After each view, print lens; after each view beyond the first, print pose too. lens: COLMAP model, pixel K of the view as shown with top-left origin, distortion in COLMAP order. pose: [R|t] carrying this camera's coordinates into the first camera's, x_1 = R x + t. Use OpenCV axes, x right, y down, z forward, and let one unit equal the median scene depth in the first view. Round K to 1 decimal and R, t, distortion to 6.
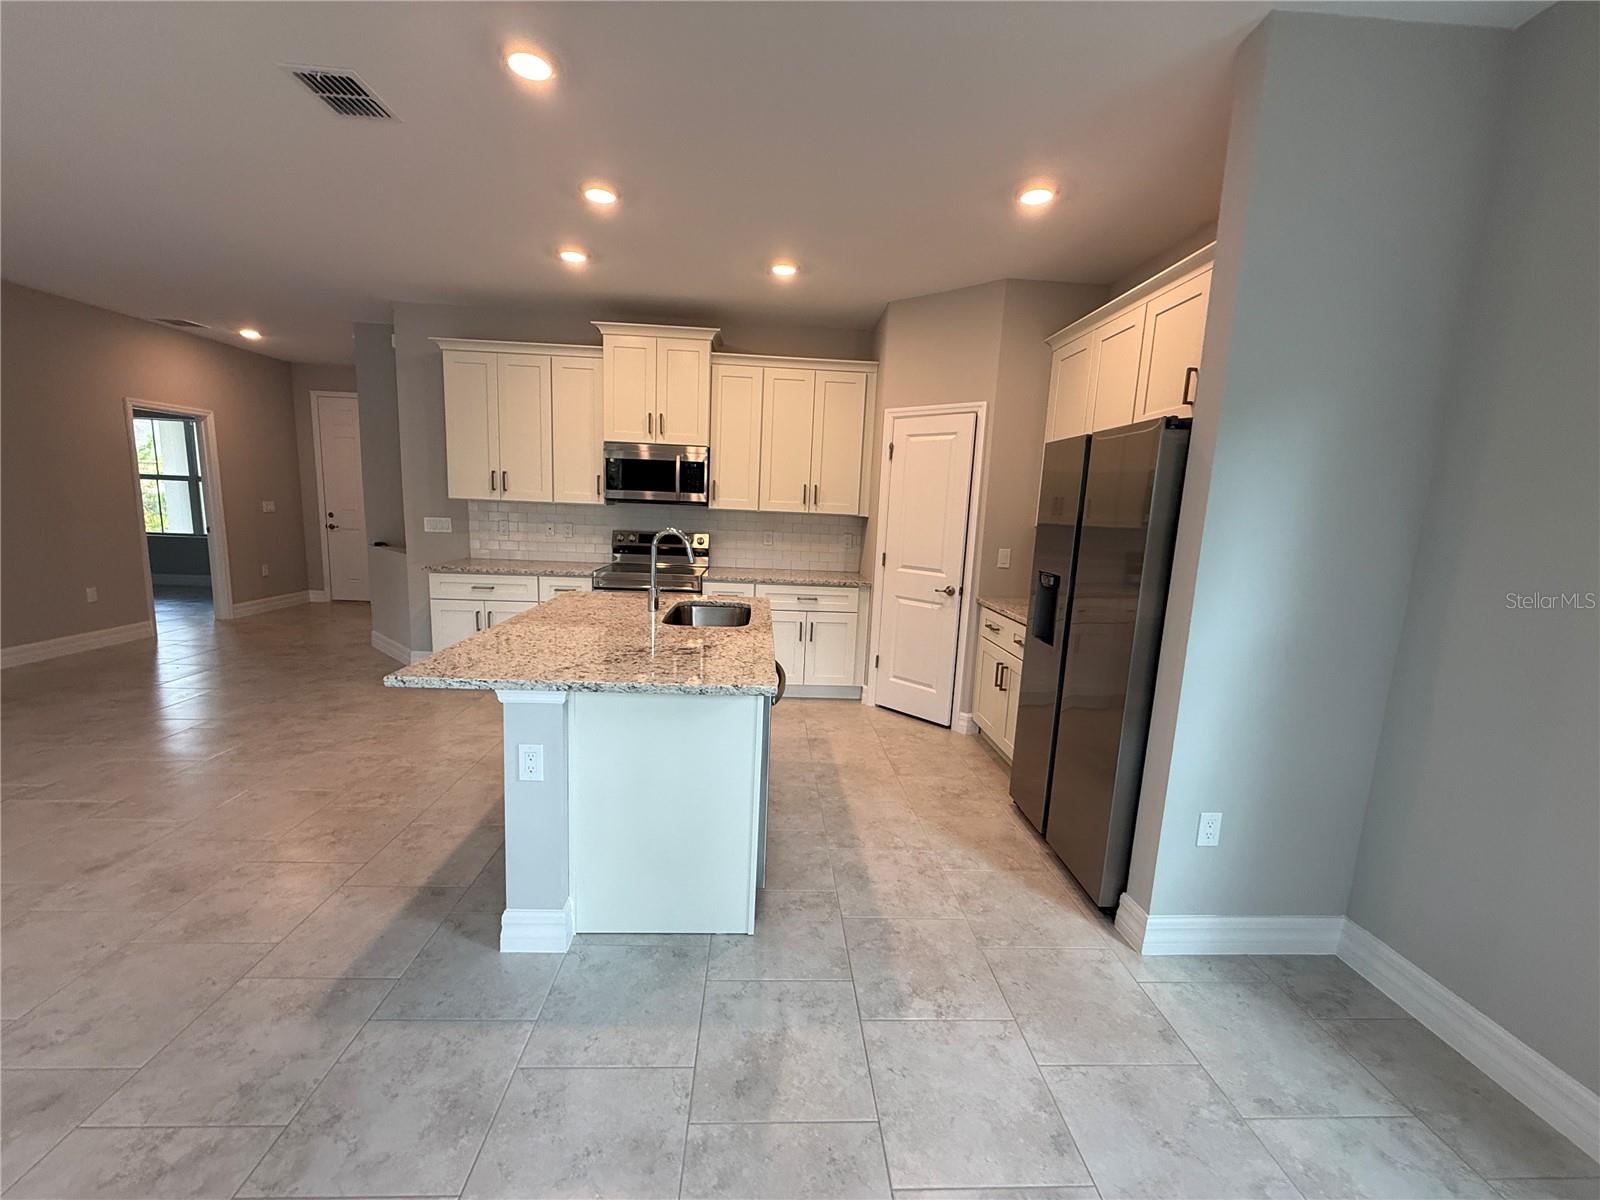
lens RADIAL K [[639.7, 0, 796.3], [0, 639.7, 602.2], [0, 0, 1]] dist [-0.000207, 0.000495]
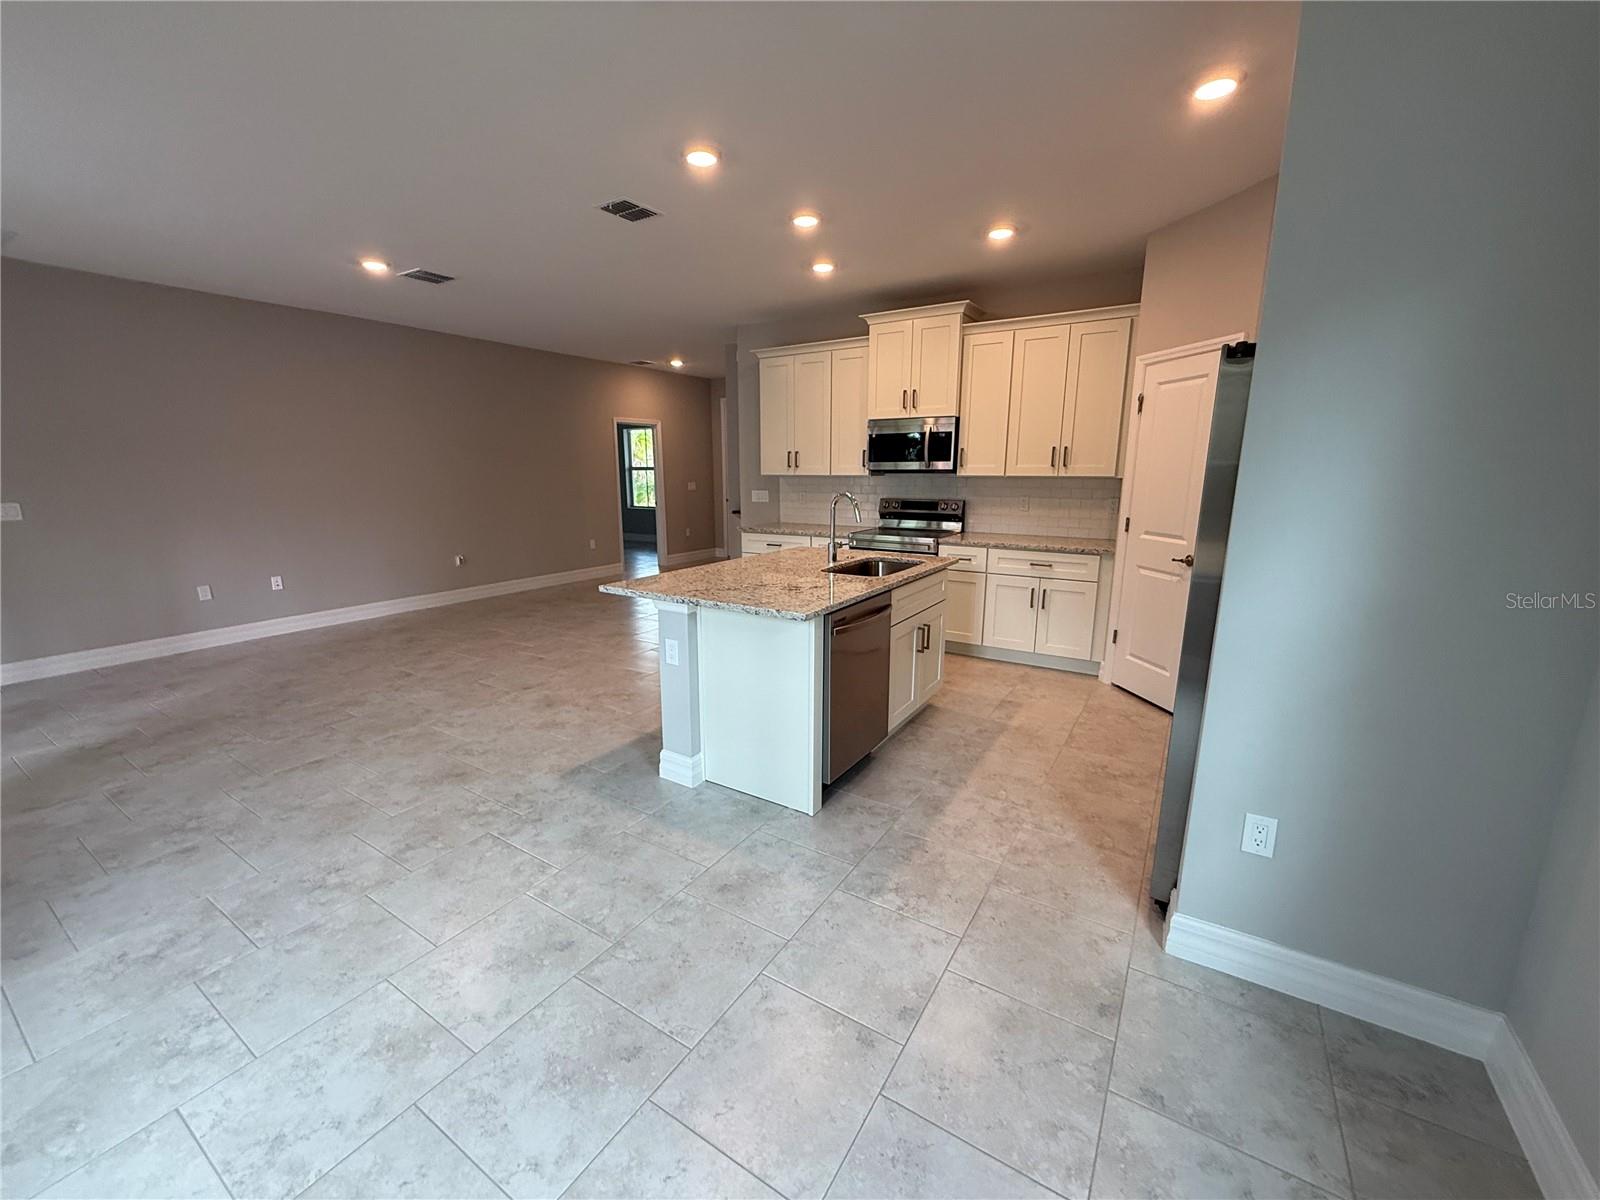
lens RADIAL K [[639.7, 0, 793.6], [0, 639.7, 602.5], [0, 0, 1]] dist [-0.000207, 0.000495]
pose [[0.813354, 0.077424, -0.576594, 0.295273], [-0.053594, 0.996862, 0.058256, 0.016152], [0.579295, -0.016481, 0.814951, -0.017359]]
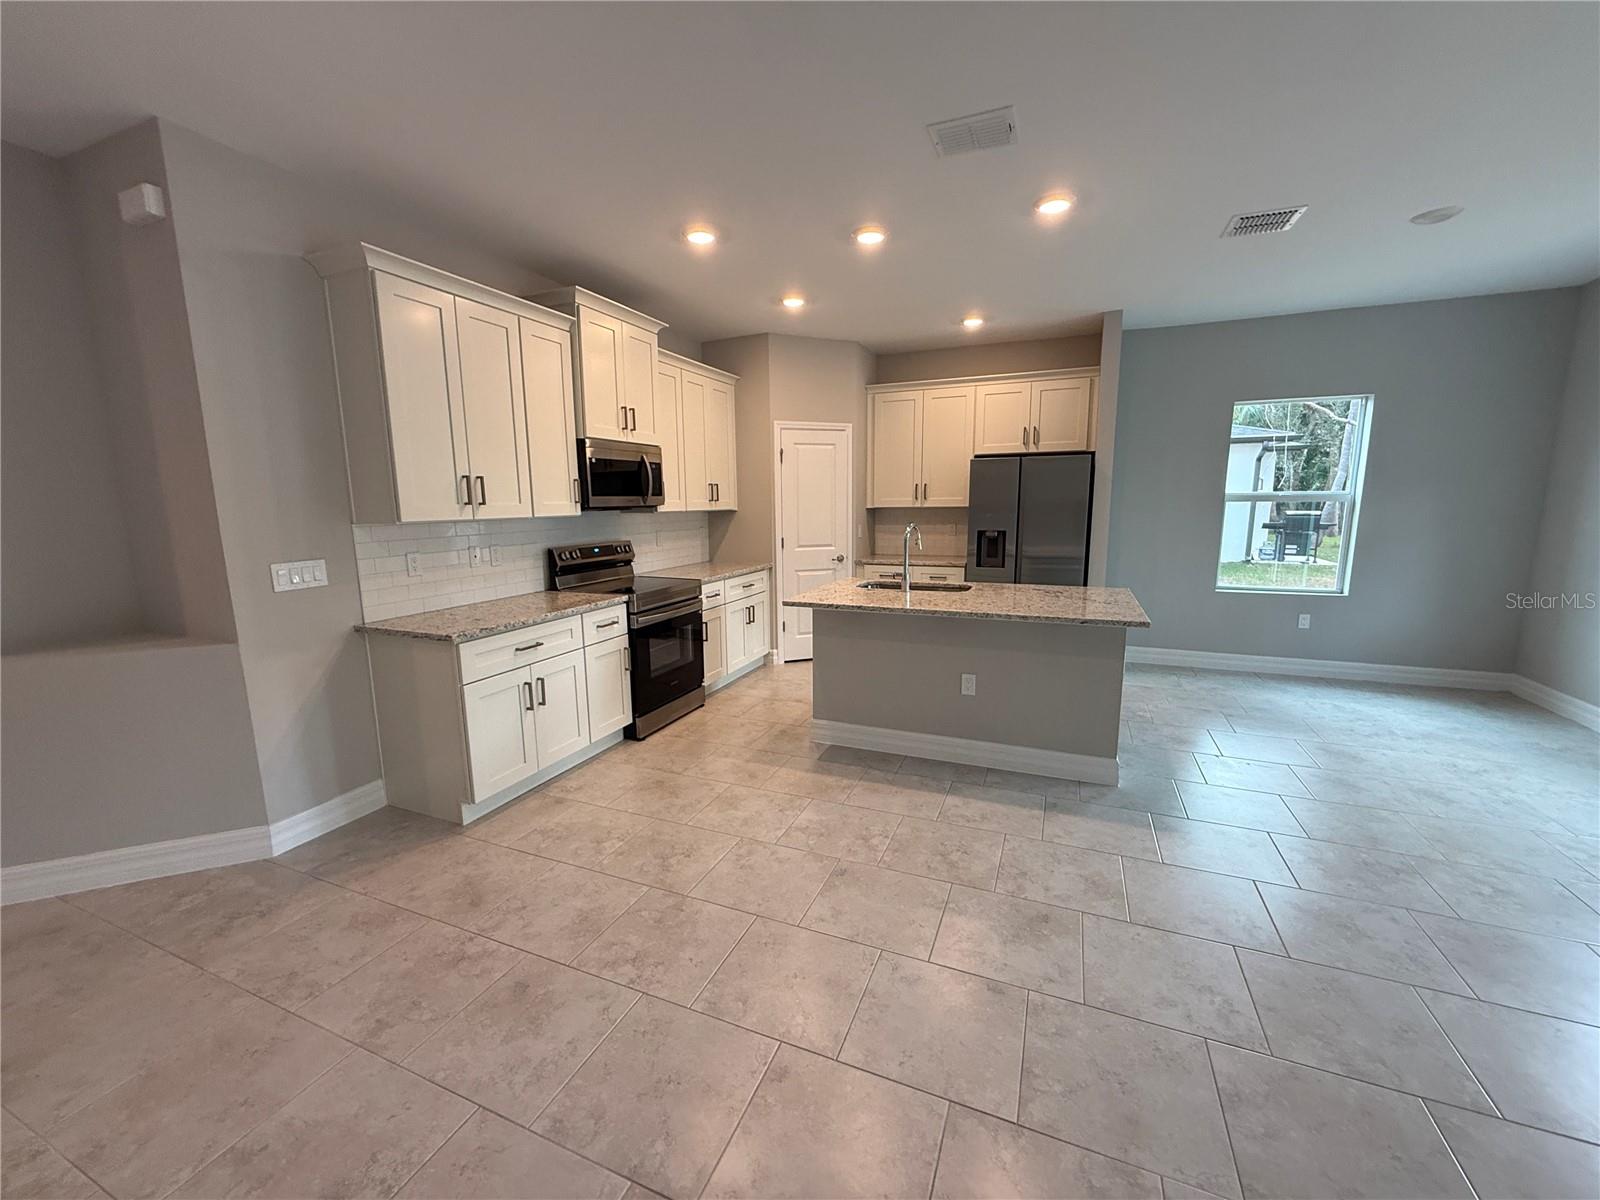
lens RADIAL K [[639.7, 0, 798.1], [0, 639.7, 600.9], [0, 0, 1]] dist [-0.000207, 0.000495]
pose [[0.430376, -0.186112, 0.883255, -0.998062], [0.165934, 0.978150, 0.125254, -0.112441], [-0.887267, 0.092655, 0.451854, 0.442797]]
